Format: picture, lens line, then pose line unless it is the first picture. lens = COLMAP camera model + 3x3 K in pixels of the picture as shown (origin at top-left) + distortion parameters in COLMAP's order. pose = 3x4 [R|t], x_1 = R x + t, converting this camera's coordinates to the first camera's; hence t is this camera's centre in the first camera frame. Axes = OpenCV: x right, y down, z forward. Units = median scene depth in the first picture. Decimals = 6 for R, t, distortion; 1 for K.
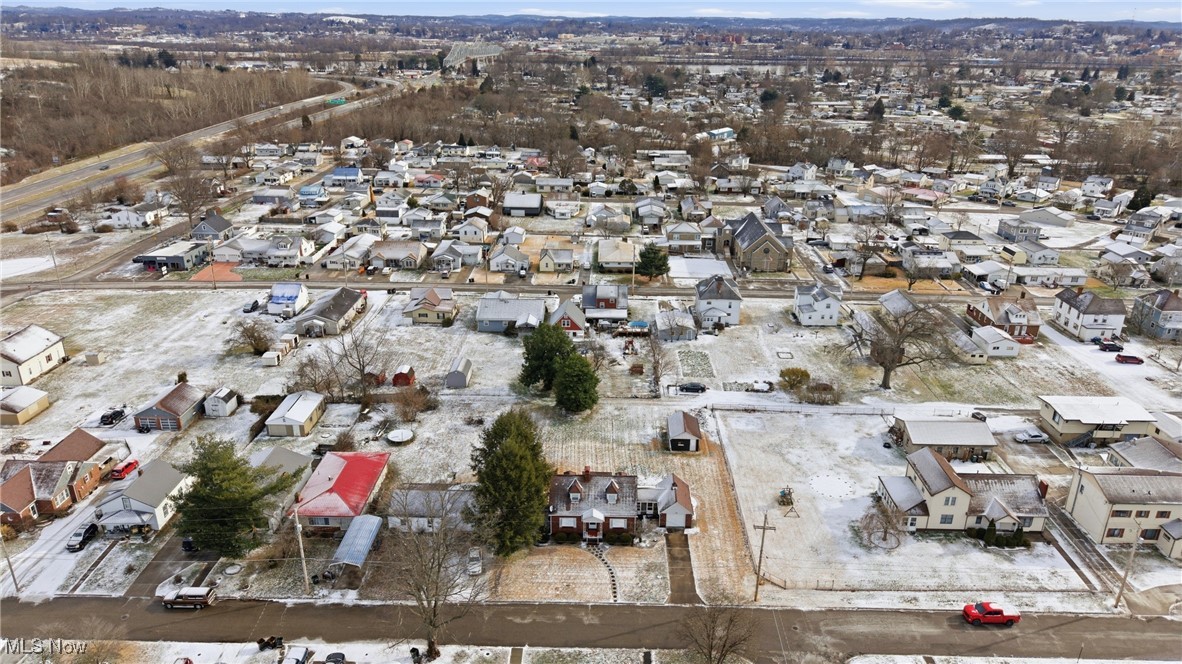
lens RADIAL K [[789.9, 0, 585.2], [0, 789.9, 325.3], [0, 0, 1]] dist [0.039157, -0.008055]
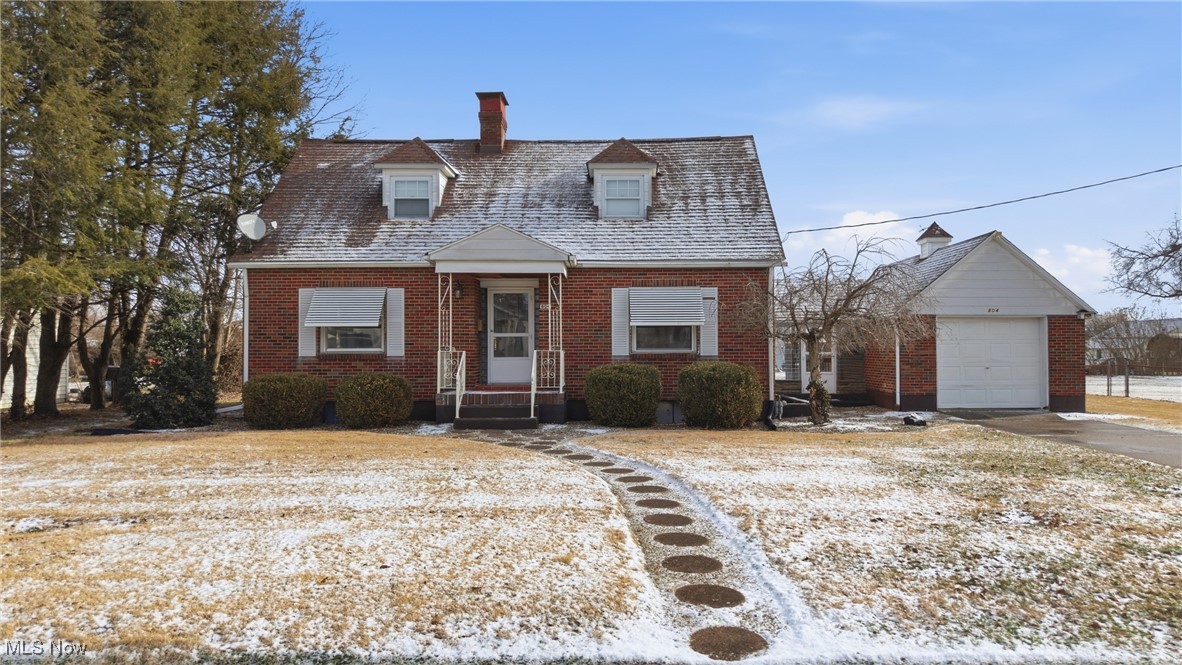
lens RADIAL K [[789.9, 0, 595.9], [0, 789.9, 338.1], [0, 0, 1]] dist [0.039157, -0.008055]
pose [[0.999930, -0.011844, -0.000533, 0.027764], [0.010794, 0.928028, -0.372353, 0.311894], [0.004905, 0.372321, 0.928091, 0.849809]]
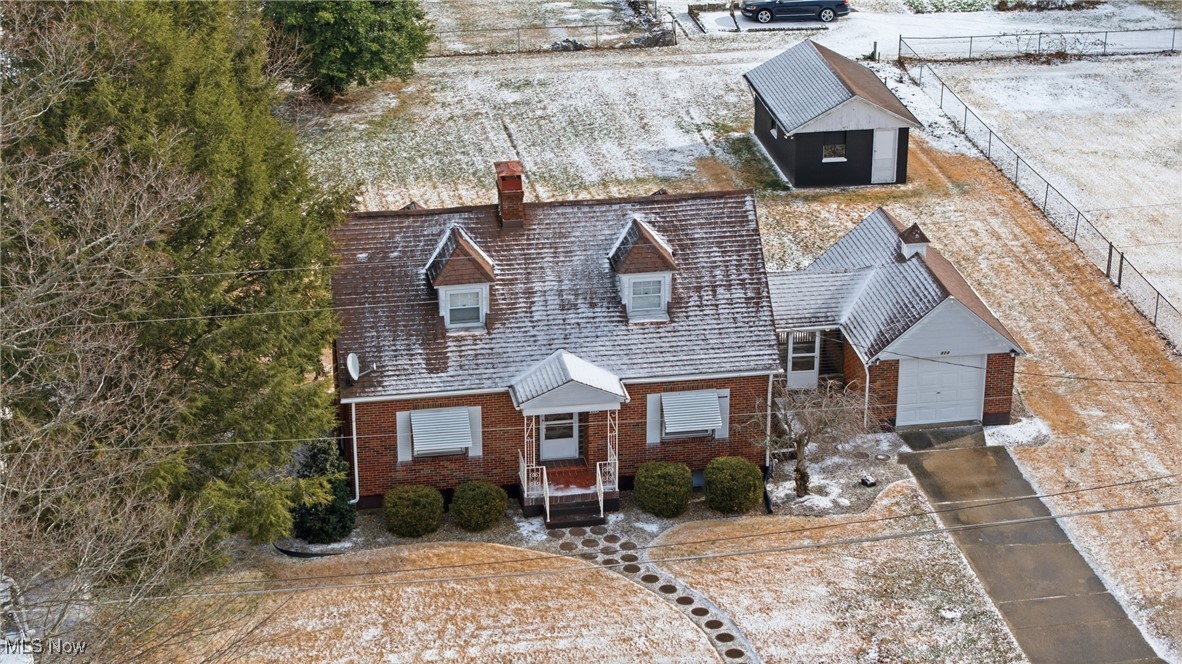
lens RADIAL K [[2421.4, 0, 592.5], [0, 2421.4, 332.2], [0, 0, 1]] dist [-0.139158, 0.000000]
pose [[0.981393, -0.082349, 0.173455, -0.087149], [0.075205, 0.996042, 0.047373, 0.197280], [-0.176670, -0.033447, 0.983702, 0.396364]]
